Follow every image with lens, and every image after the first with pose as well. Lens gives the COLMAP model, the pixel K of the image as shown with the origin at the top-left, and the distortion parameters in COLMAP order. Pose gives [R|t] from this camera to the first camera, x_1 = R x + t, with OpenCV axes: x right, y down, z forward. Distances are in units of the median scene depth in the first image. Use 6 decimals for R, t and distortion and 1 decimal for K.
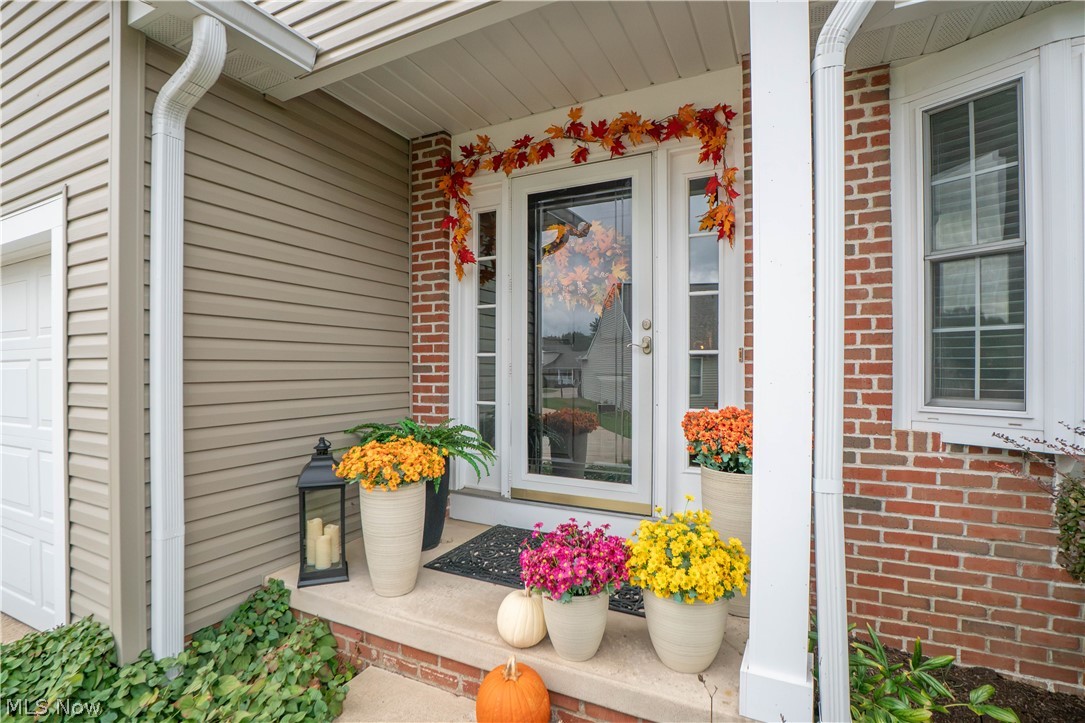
lens RADIAL K [[547.3, 0, 536.0], [0, 547.3, 368.1], [0, 0, 1]] dist [-0.030414, 0.000345]
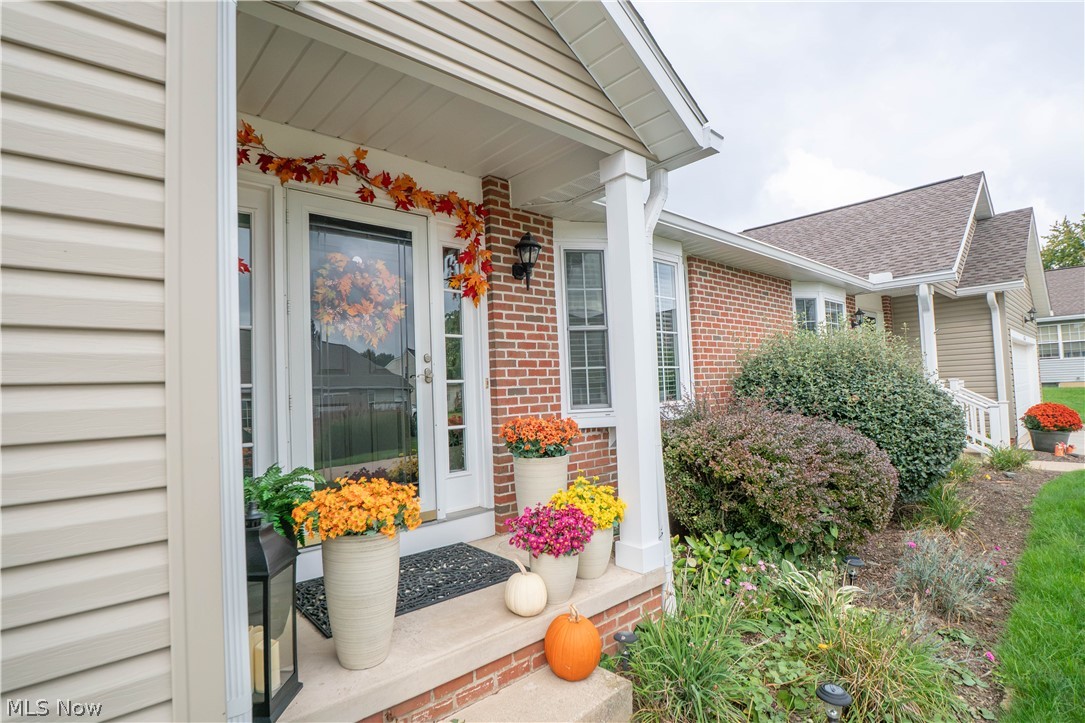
lens RADIAL K [[547.3, 0, 536.0], [0, 547.3, 368.1], [0, 0, 1]] dist [-0.030414, 0.000345]
pose [[0.336313, 0.025237, 0.941412, -0.830334], [0.043875, 0.998135, -0.042432, 0.002683], [-0.940728, 0.055575, 0.334578, 0.375960]]
